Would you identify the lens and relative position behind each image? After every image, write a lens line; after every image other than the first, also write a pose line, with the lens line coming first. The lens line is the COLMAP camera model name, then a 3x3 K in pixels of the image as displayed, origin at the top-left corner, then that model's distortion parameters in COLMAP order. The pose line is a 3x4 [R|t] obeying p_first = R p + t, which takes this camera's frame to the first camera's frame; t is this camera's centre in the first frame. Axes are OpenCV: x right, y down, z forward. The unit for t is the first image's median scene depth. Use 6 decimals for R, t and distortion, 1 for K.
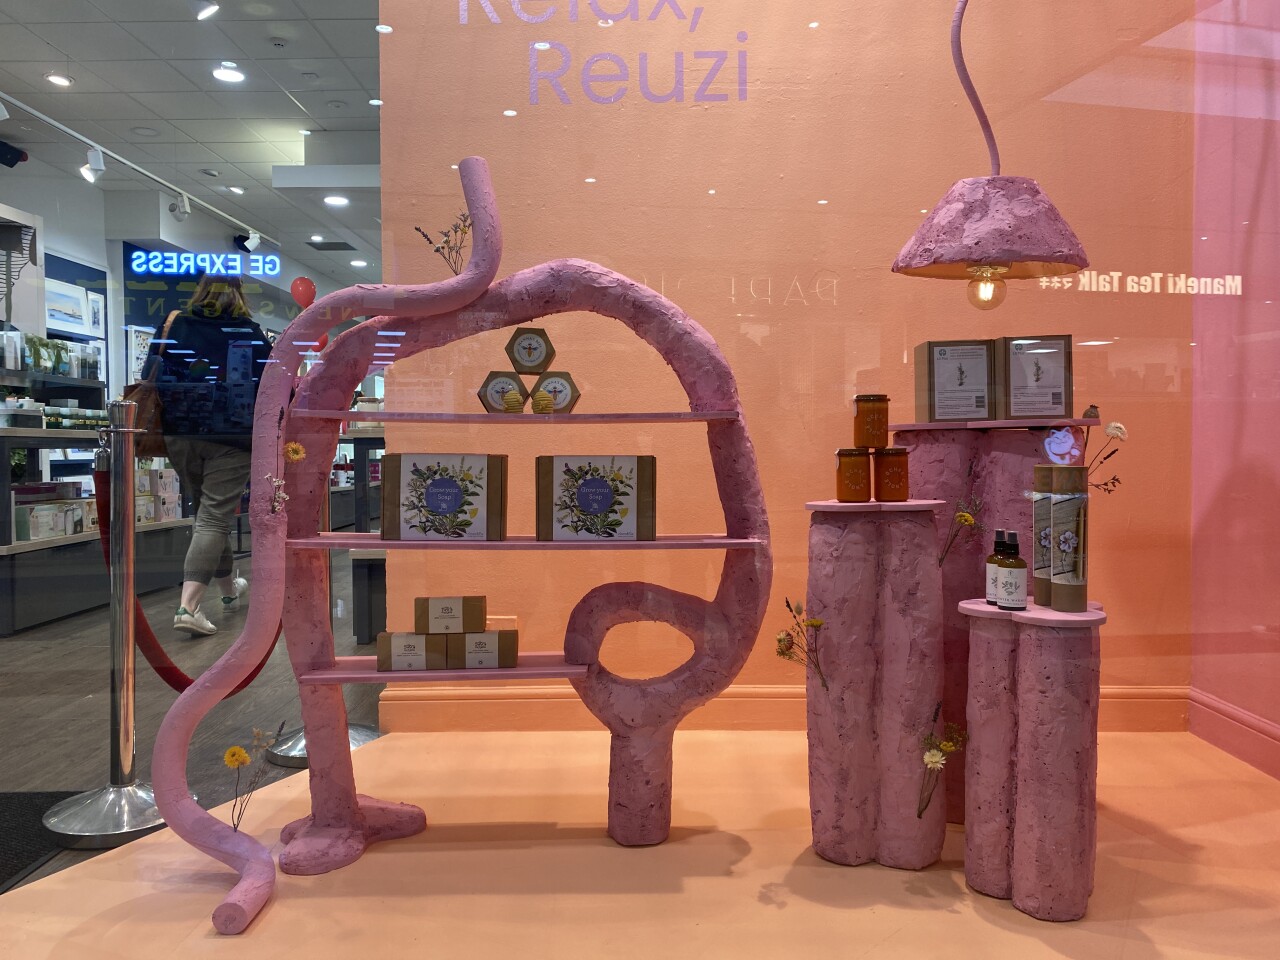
lens RADIAL K [[989.0, 0, 623.0], [0, 989.0, 467.5], [0, 0, 1]] dist [0.032948, -0.039630]
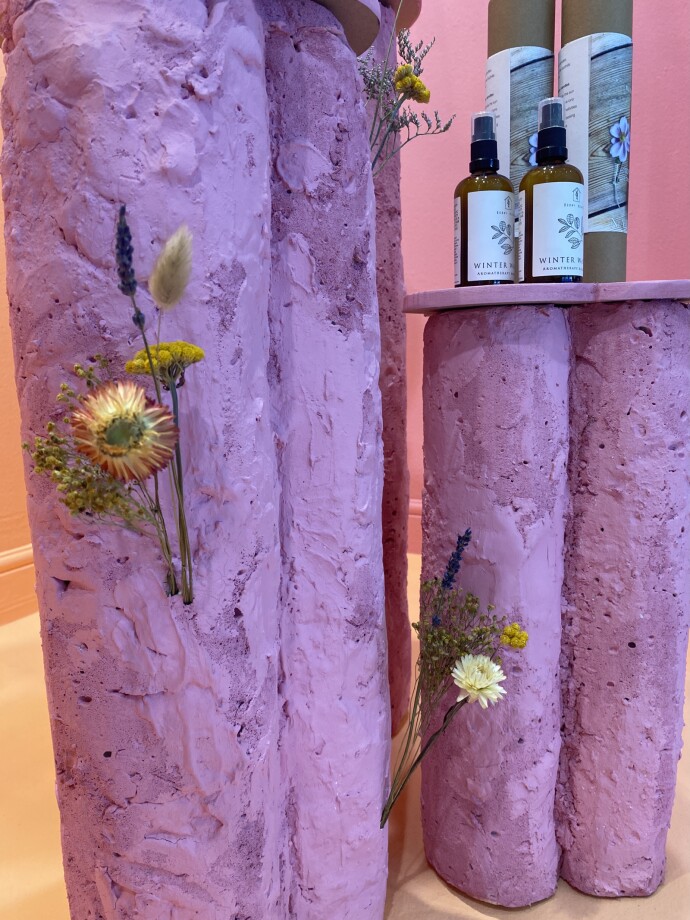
lens RADIAL K [[710.9, 0, 339.8], [0, 710.9, 462.0], [0, 0, 1]] dist [0.032948, -0.039630]
pose [[0.472053, -0.145318, 0.869511, 0.051502], [0.048657, 0.989112, 0.138891, 0.151735], [-0.880227, -0.023256, 0.473984, 0.828886]]
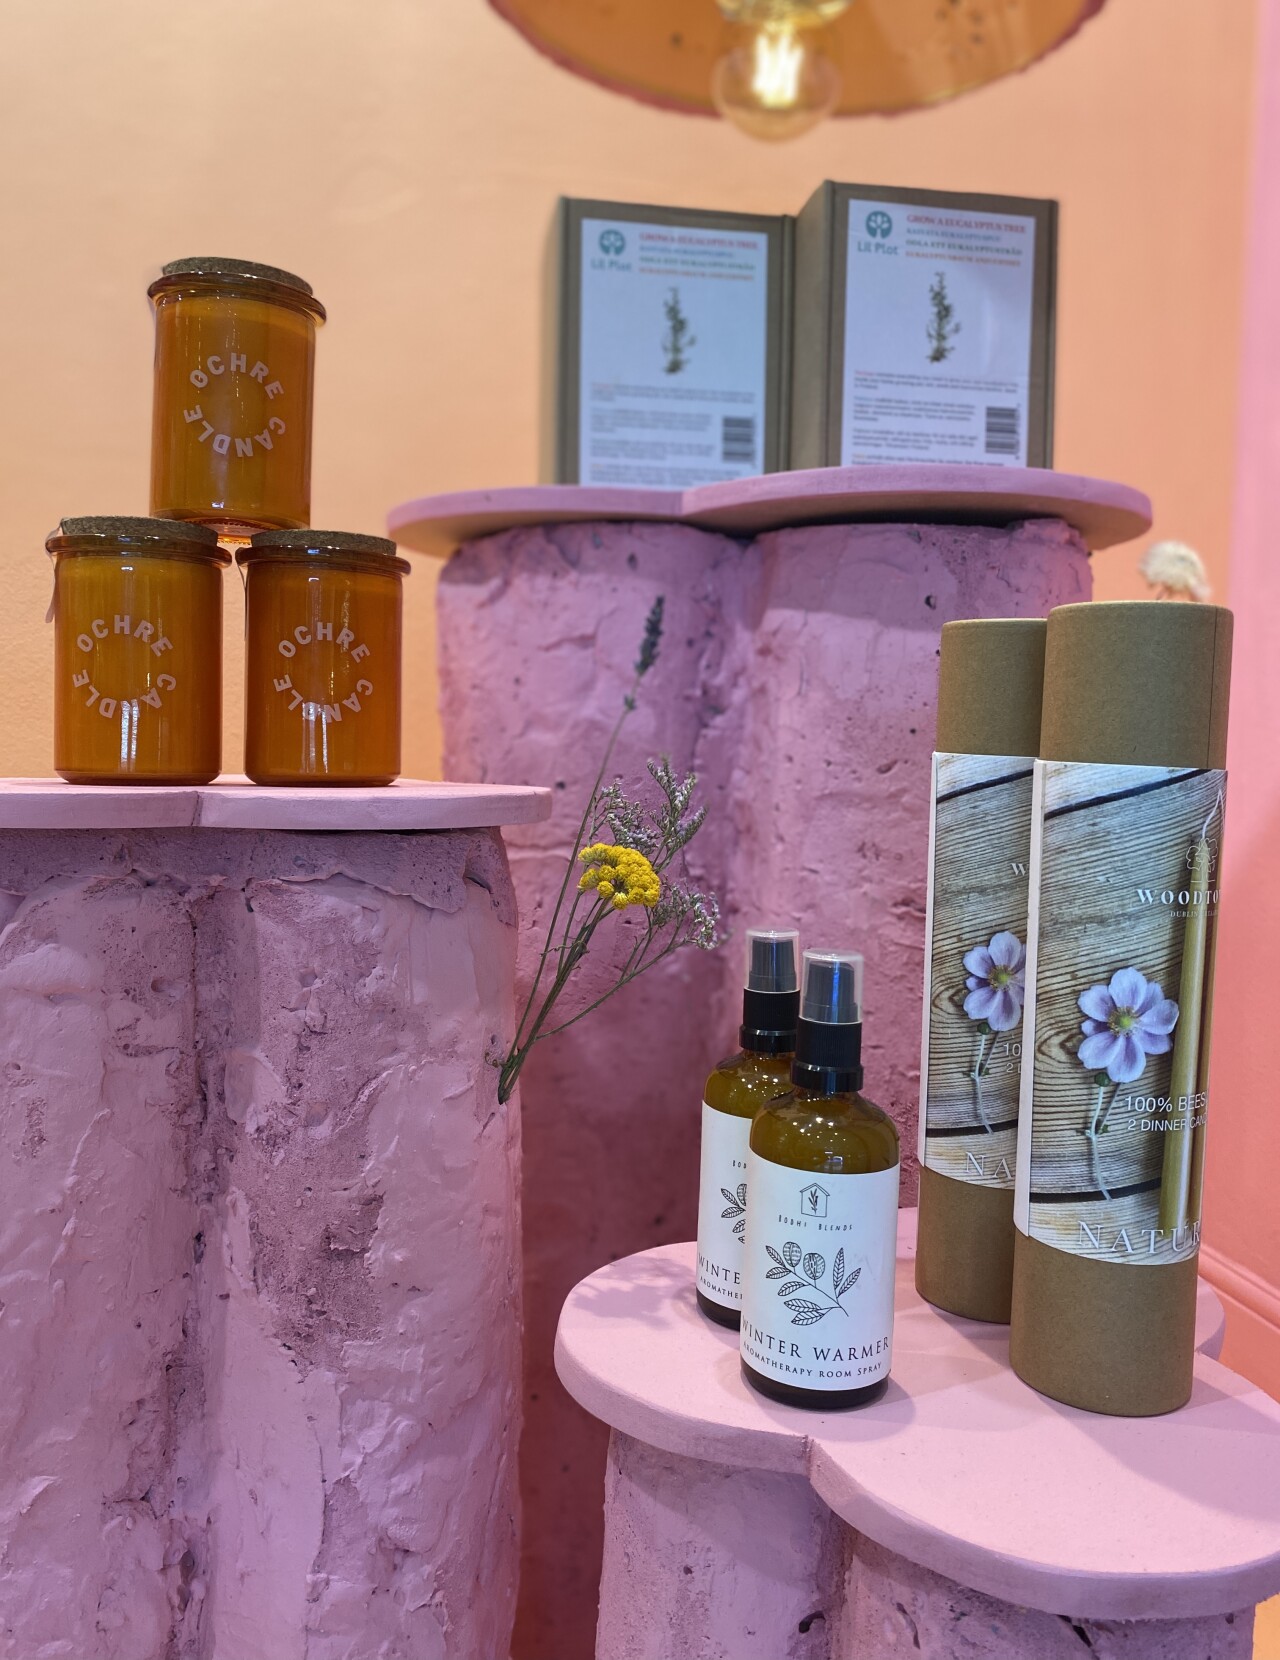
lens RADIAL K [[1316.0, 0, 657.8], [0, 1316.0, 824.7], [0, 0, 1]] dist [0.028380, -0.005012]
pose [[0.969791, 0.022111, 0.242935, 0.268831], [-0.033349, 0.998551, 0.042244, 0.027602], [-0.241648, -0.049070, 0.969122, 0.690058]]
